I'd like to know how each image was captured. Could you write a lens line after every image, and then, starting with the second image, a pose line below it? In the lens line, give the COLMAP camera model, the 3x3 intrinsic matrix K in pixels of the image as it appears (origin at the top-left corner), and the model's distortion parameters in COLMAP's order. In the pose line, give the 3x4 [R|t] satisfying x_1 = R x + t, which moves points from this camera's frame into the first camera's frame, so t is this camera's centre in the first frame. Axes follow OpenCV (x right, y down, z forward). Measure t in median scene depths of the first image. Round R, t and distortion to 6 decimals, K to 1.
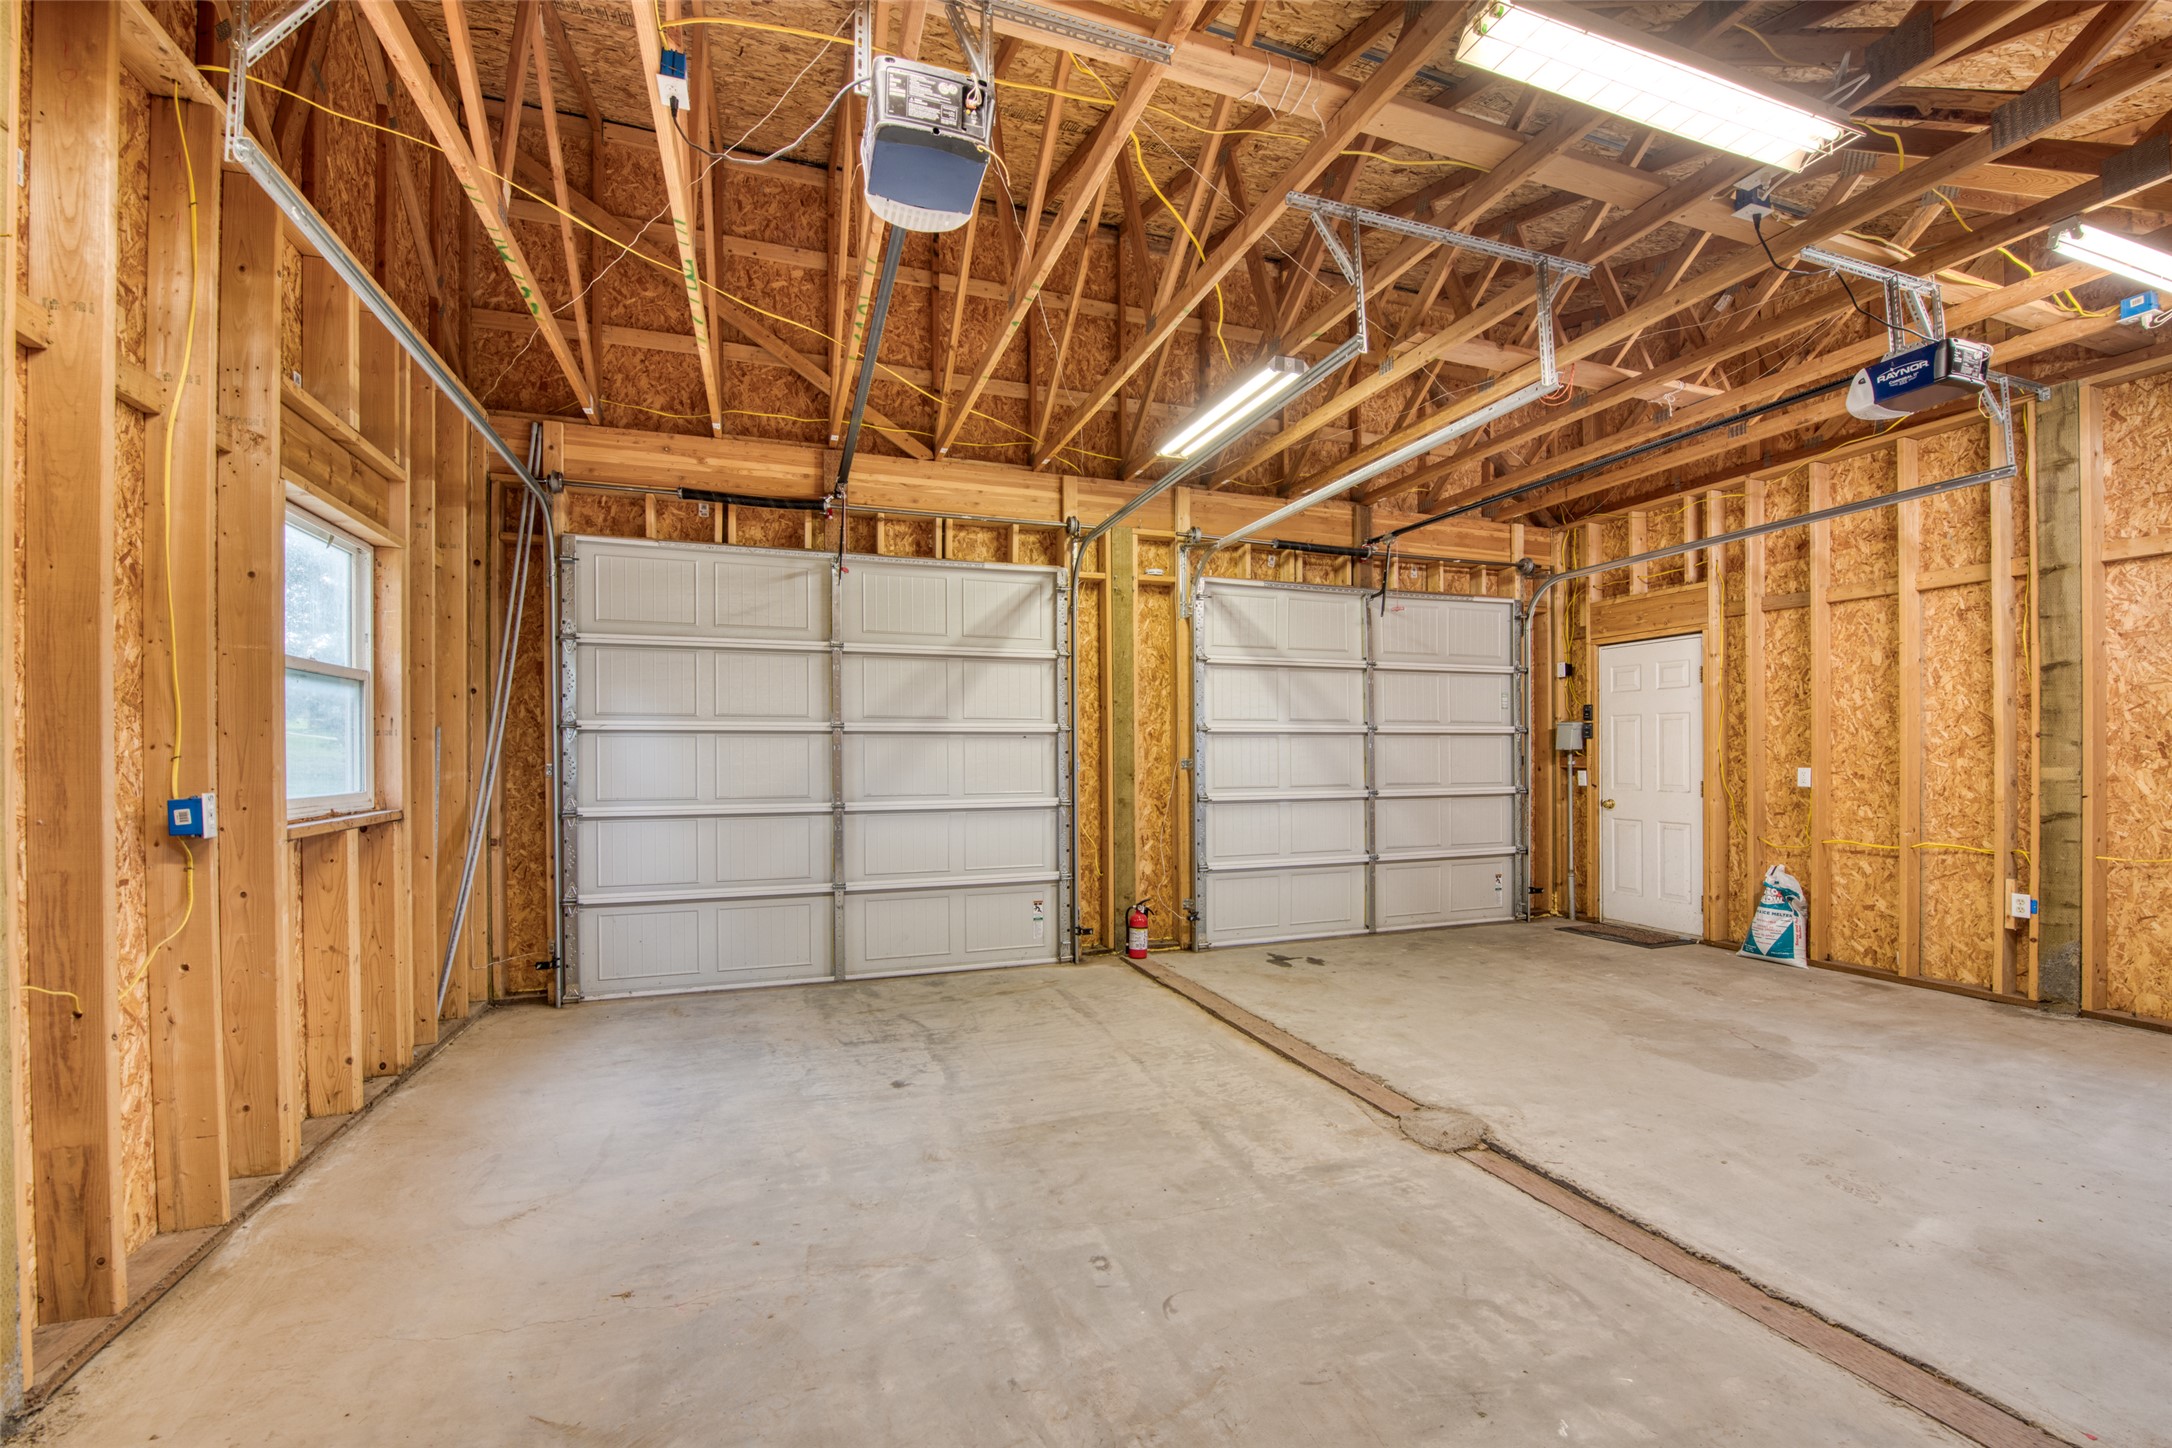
lens RADIAL K [[895.6, 0, 1081.0], [0, 895.6, 749.2], [0, 0, 1]] dist [-0.022413, -0.000362]
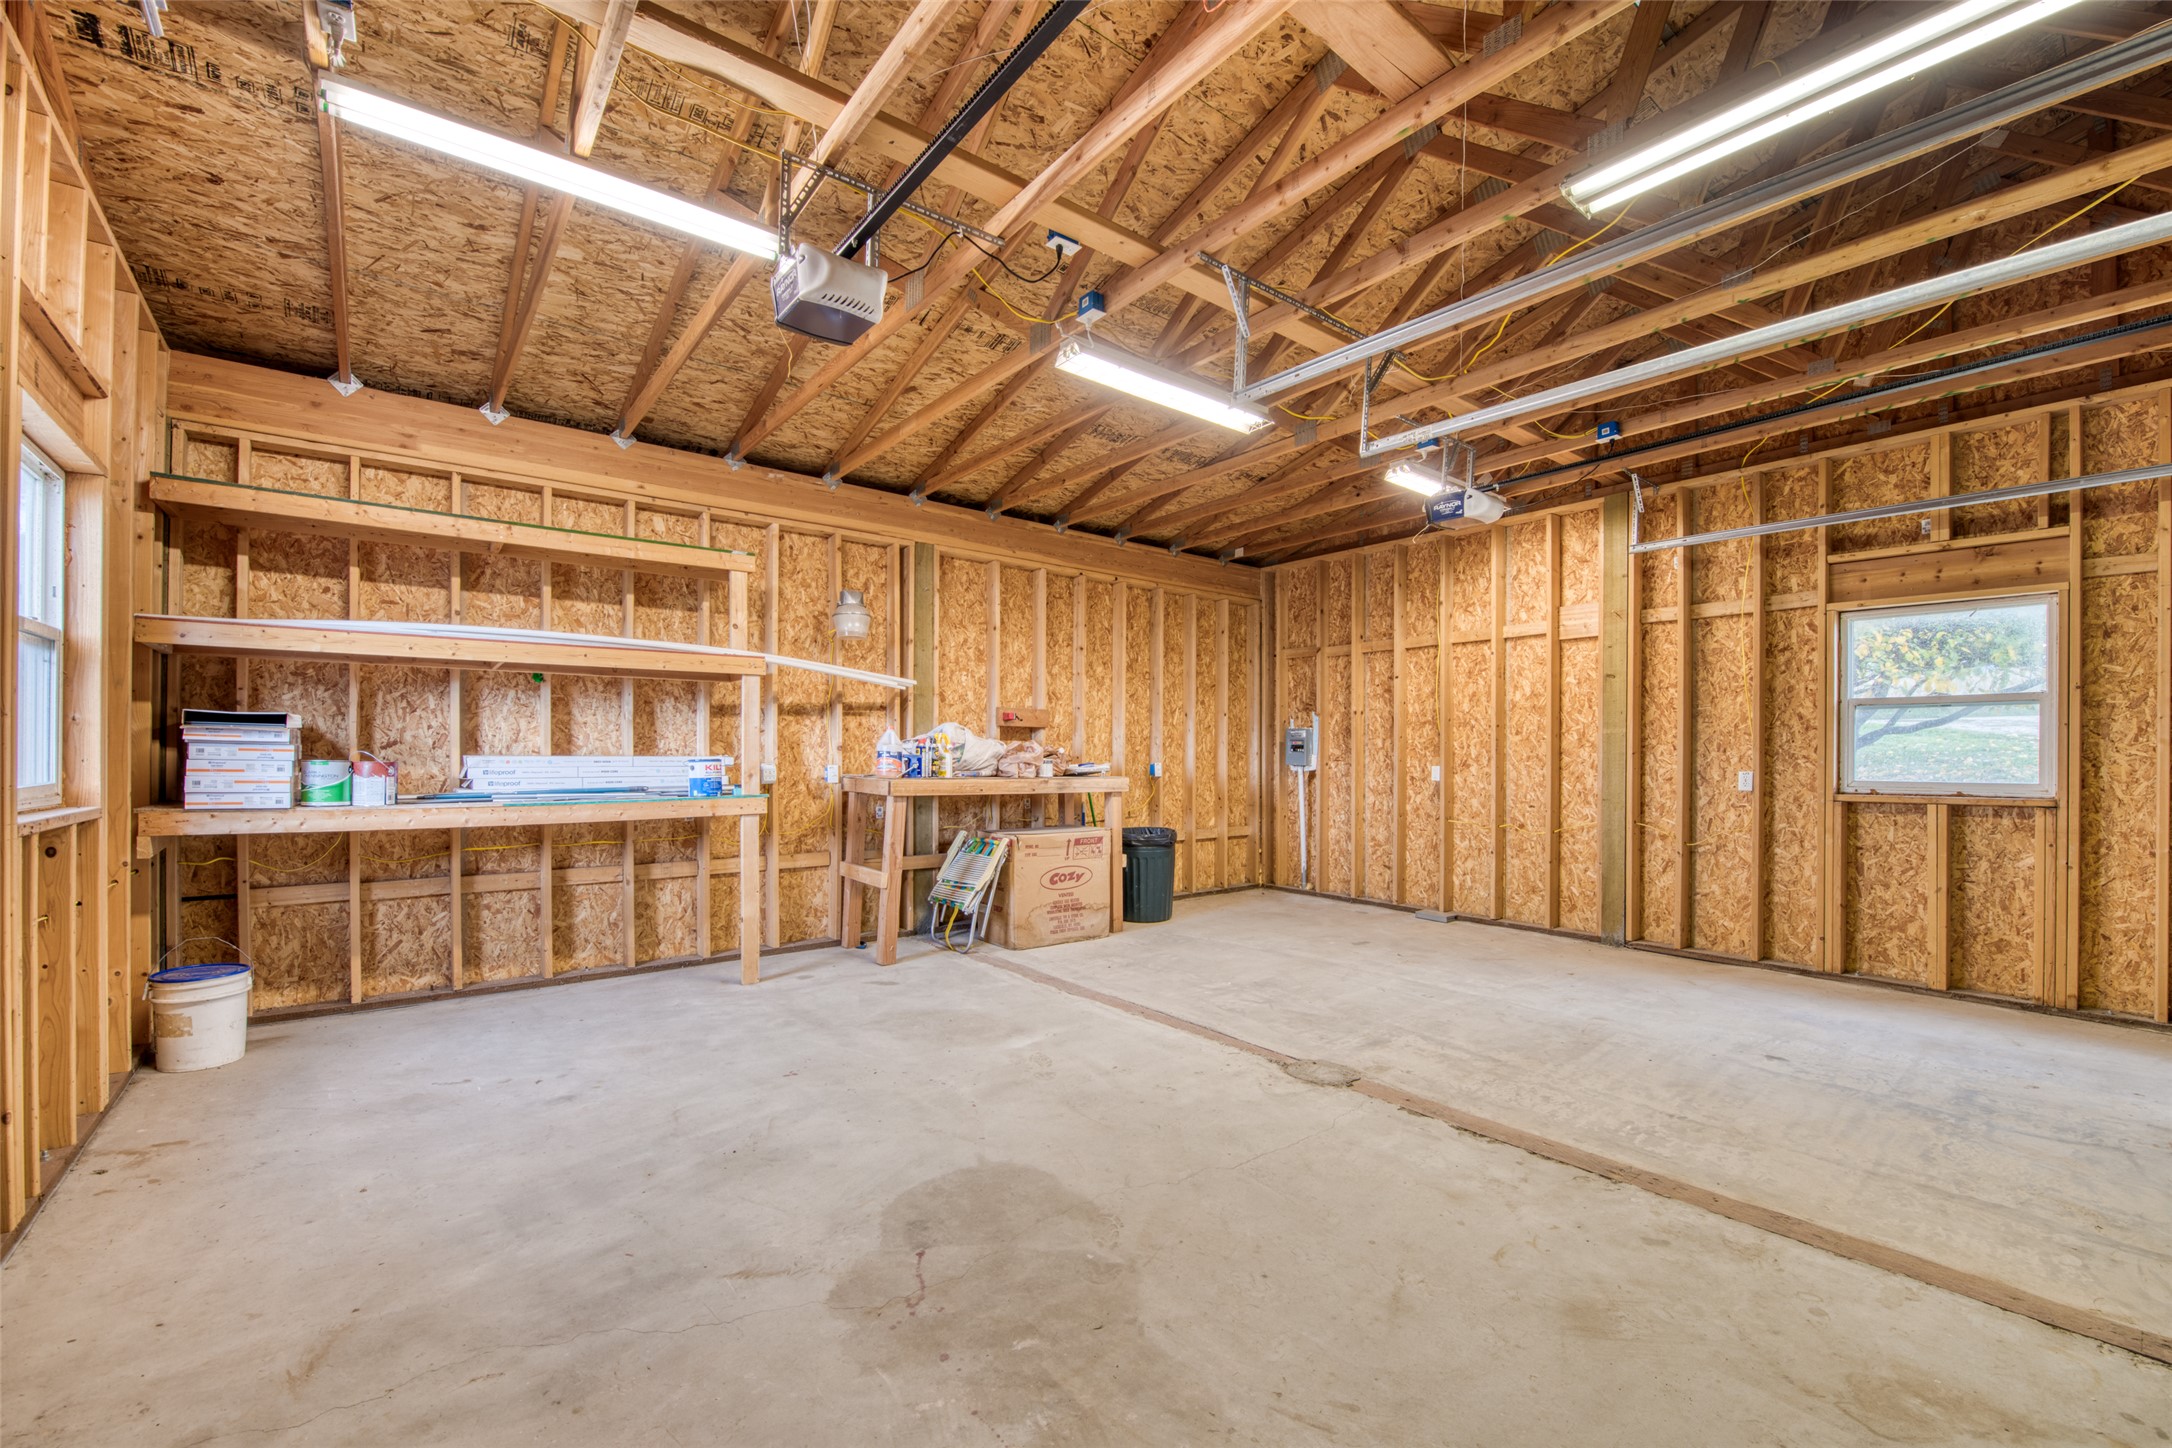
lens RADIAL K [[895.6, 0, 1081.0], [0, 895.6, 749.2], [0, 0, 1]] dist [-0.022413, -0.000362]
pose [[-0.948074, -0.002078, -0.318044, 0.970855], [0.001076, 0.999952, -0.009742, 0.010234], [0.318049, -0.009578, -0.948026, 1.813262]]
